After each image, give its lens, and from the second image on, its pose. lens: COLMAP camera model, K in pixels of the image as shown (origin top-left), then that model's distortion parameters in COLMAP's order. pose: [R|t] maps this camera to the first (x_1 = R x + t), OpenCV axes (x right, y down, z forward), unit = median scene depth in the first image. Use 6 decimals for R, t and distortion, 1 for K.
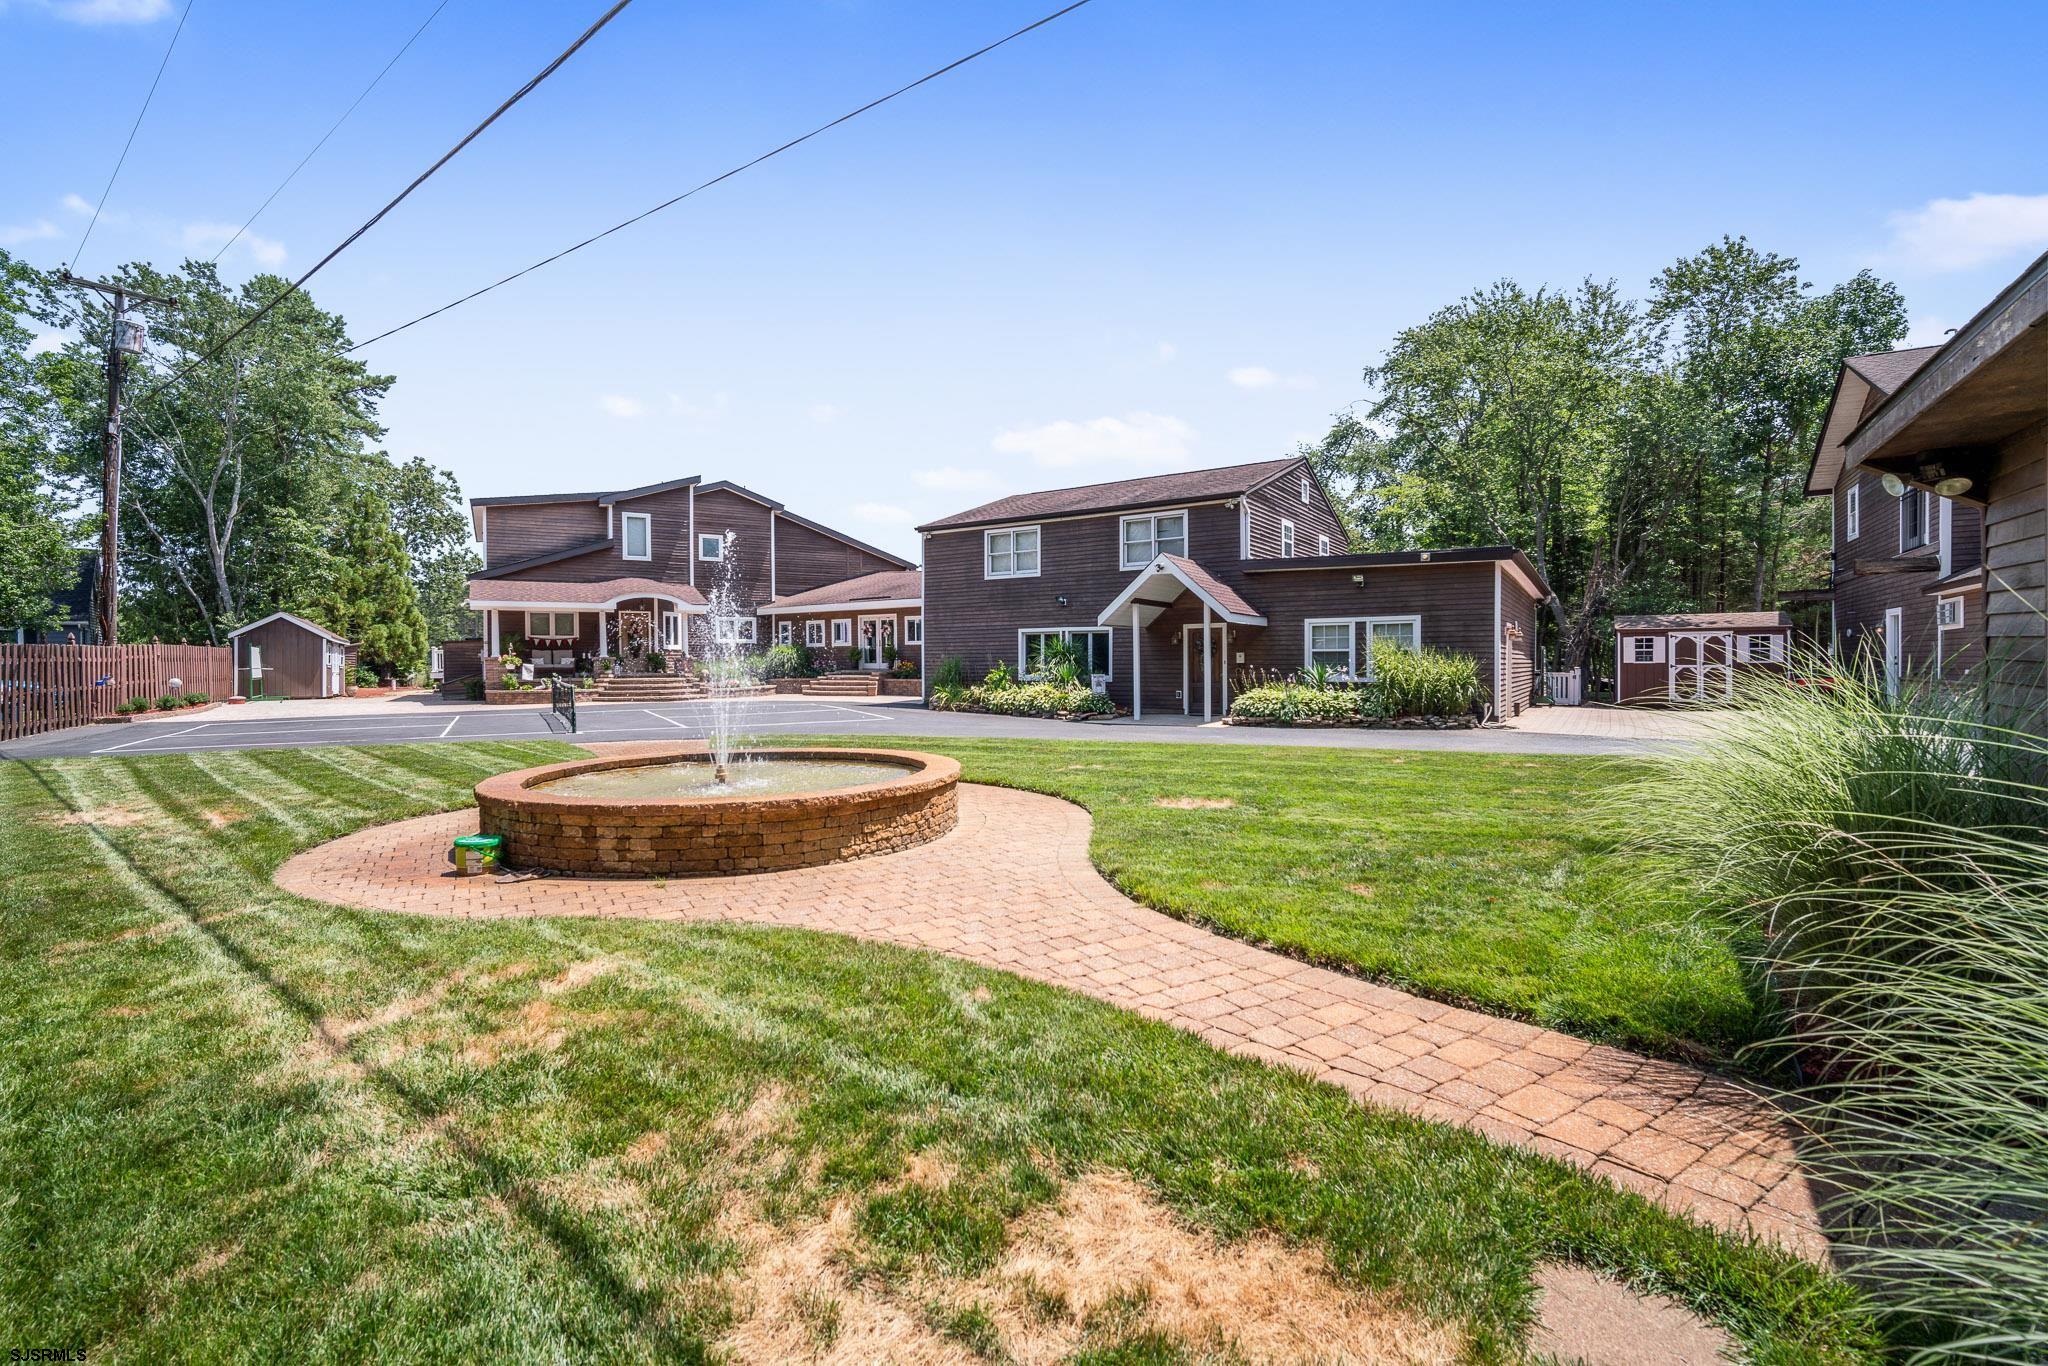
lens RADIAL K [[879.1, 0, 1028.0], [0, 879.1, 682.0], [0, 0, 1]] dist [-0.012471, 0.002891]
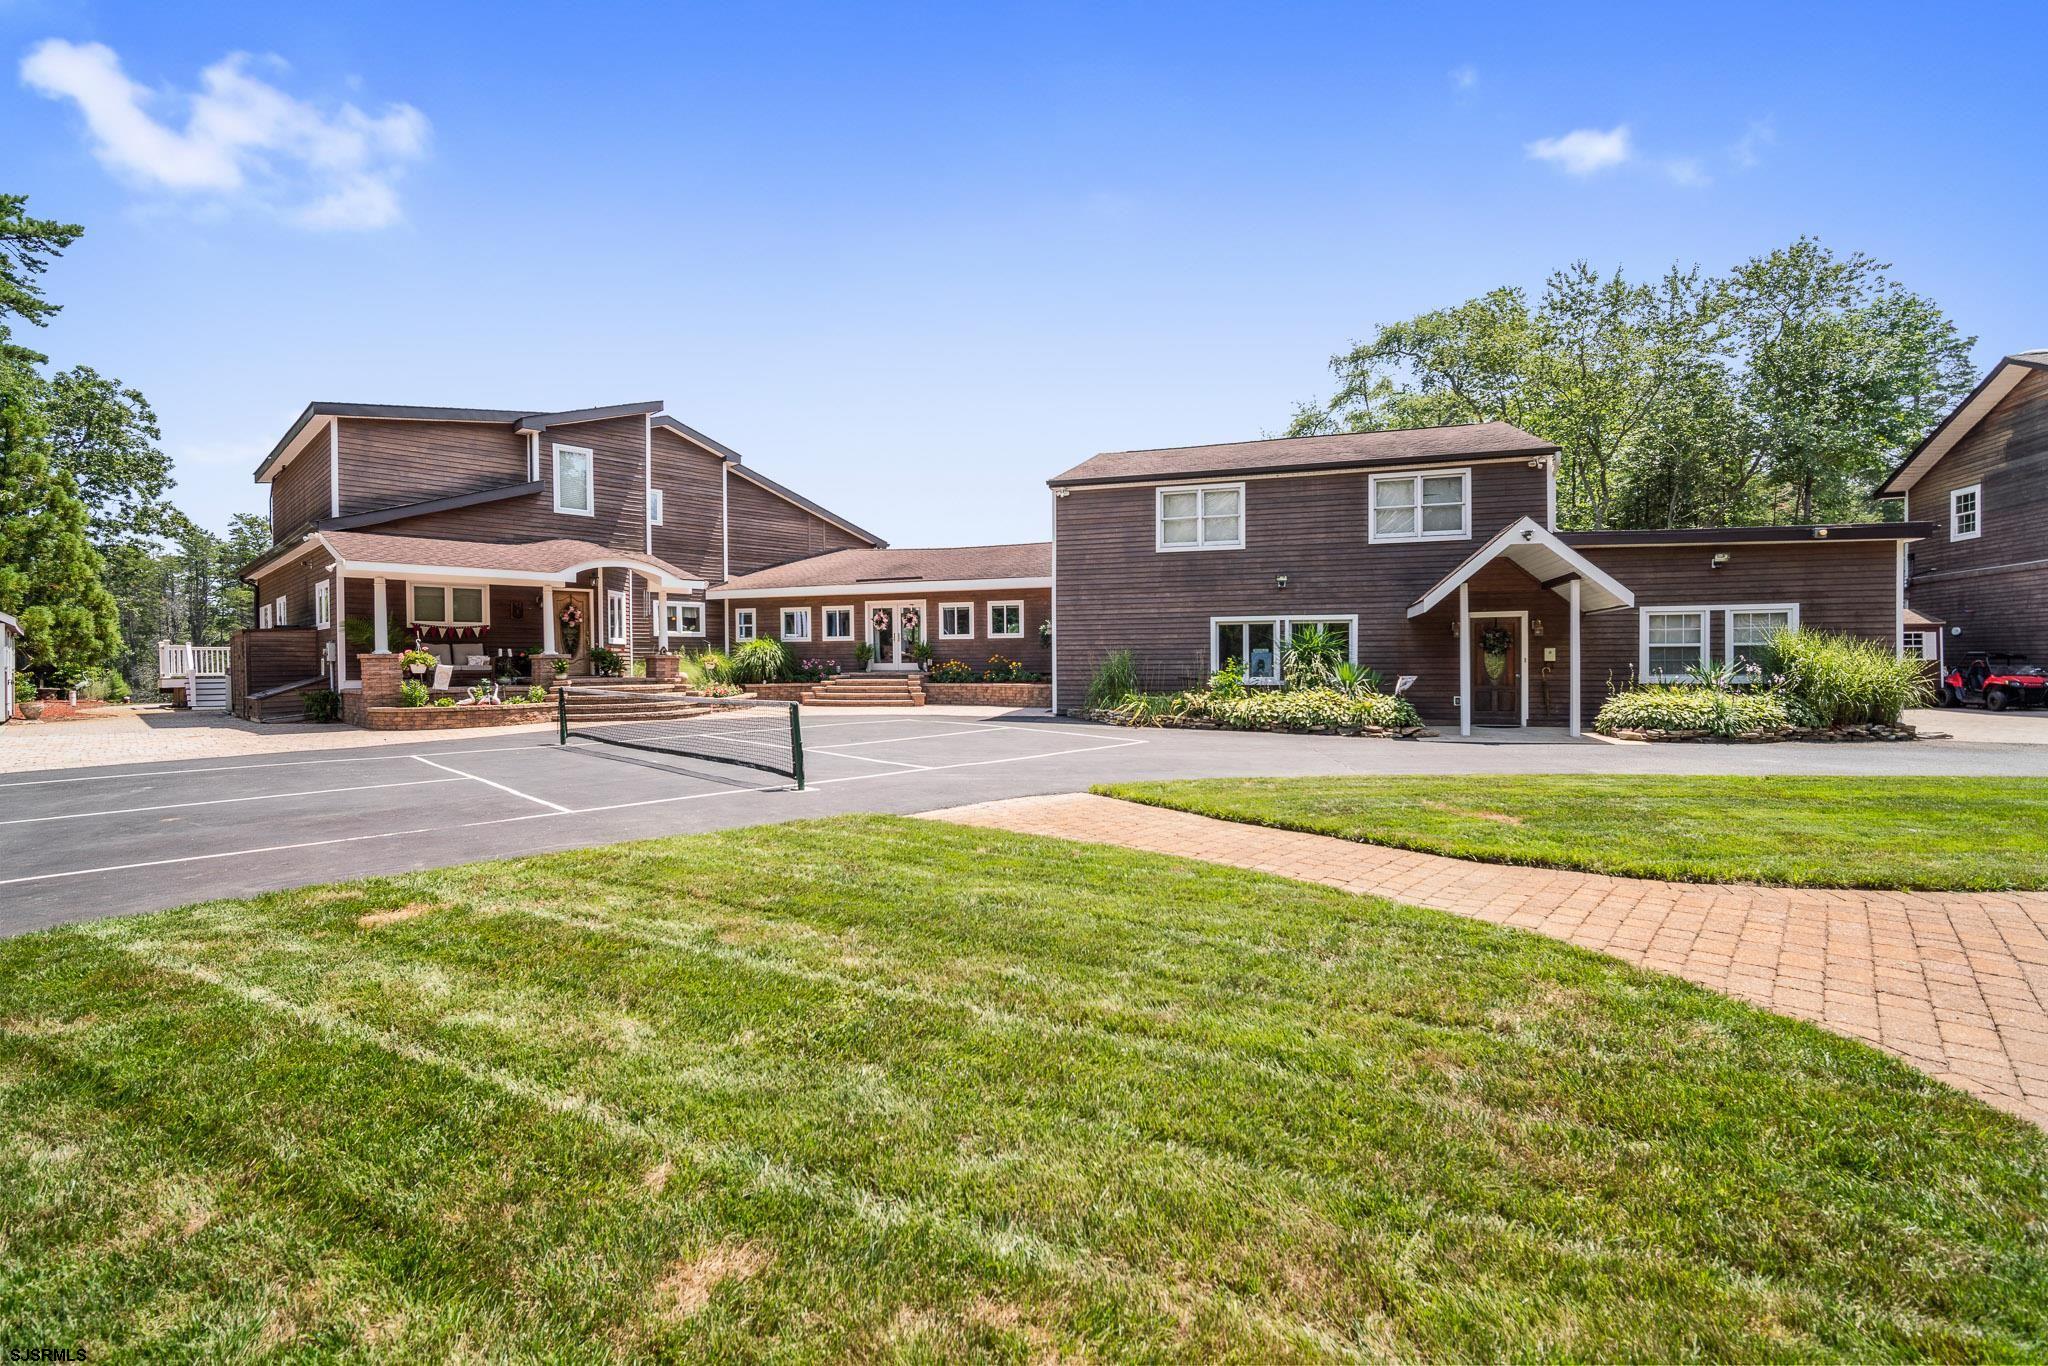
lens RADIAL K [[879.1, 0, 1032.3], [0, 879.1, 681.0], [0, 0, 1]] dist [-0.012471, 0.002891]
pose [[0.962234, -0.007659, 0.272116, -0.304193], [0.008113, 0.999967, -0.000543, -0.004637], [-0.272103, 0.002731, 0.962264, 0.251202]]
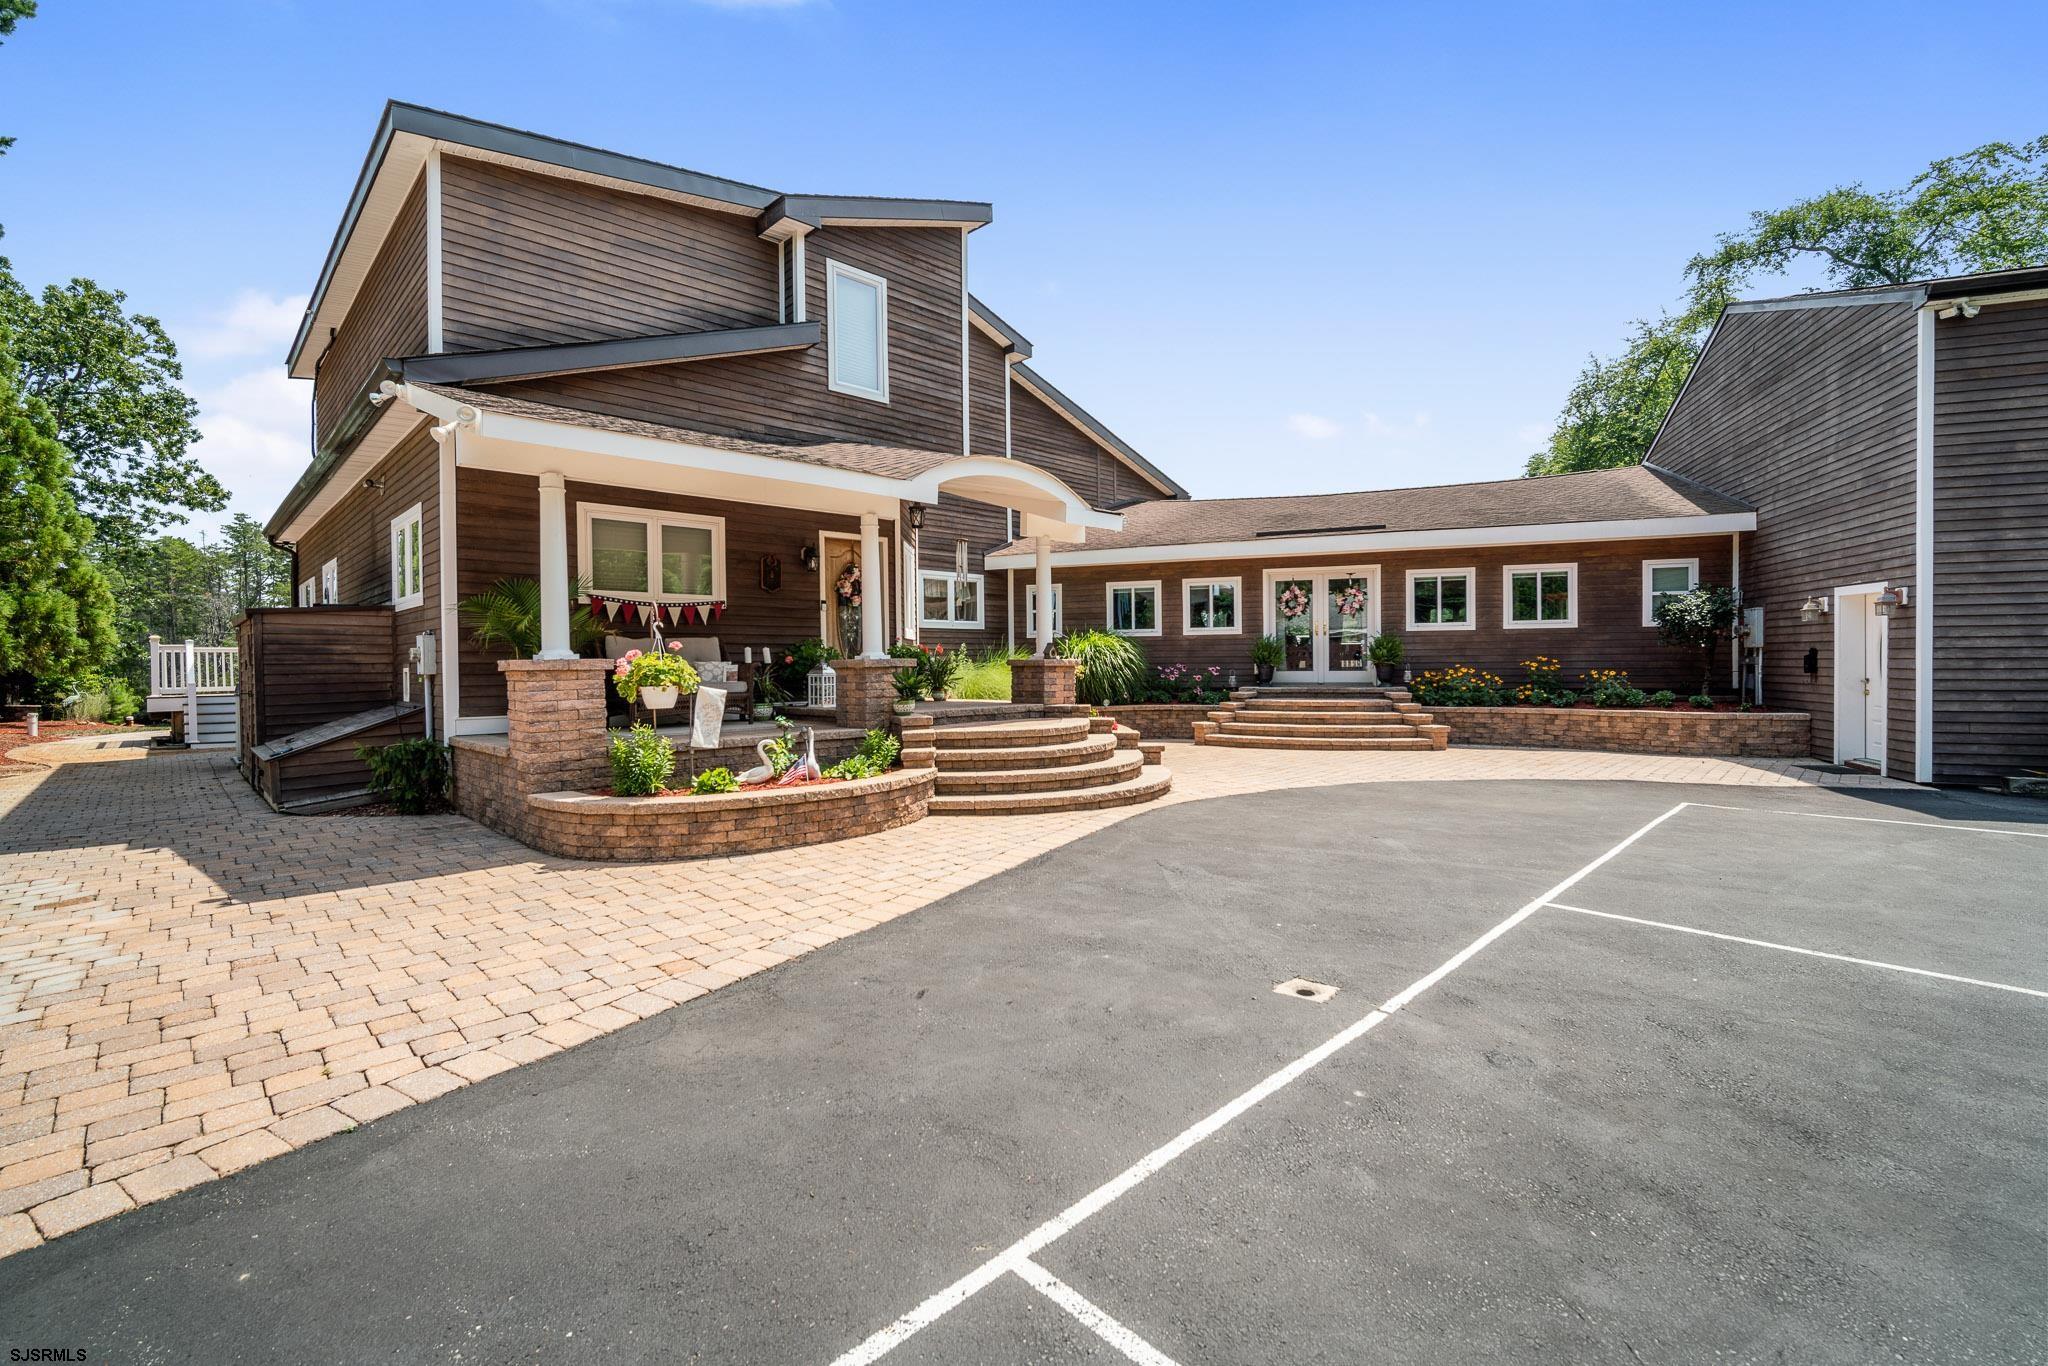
lens RADIAL K [[879.1, 0, 1034.0], [0, 879.1, 684.5], [0, 0, 1]] dist [-0.012471, 0.002891]
pose [[0.972110, -0.009871, 0.234319, -0.489986], [0.009564, 0.999951, 0.002445, -0.018835], [-0.234332, -0.000136, 0.972157, 0.660896]]
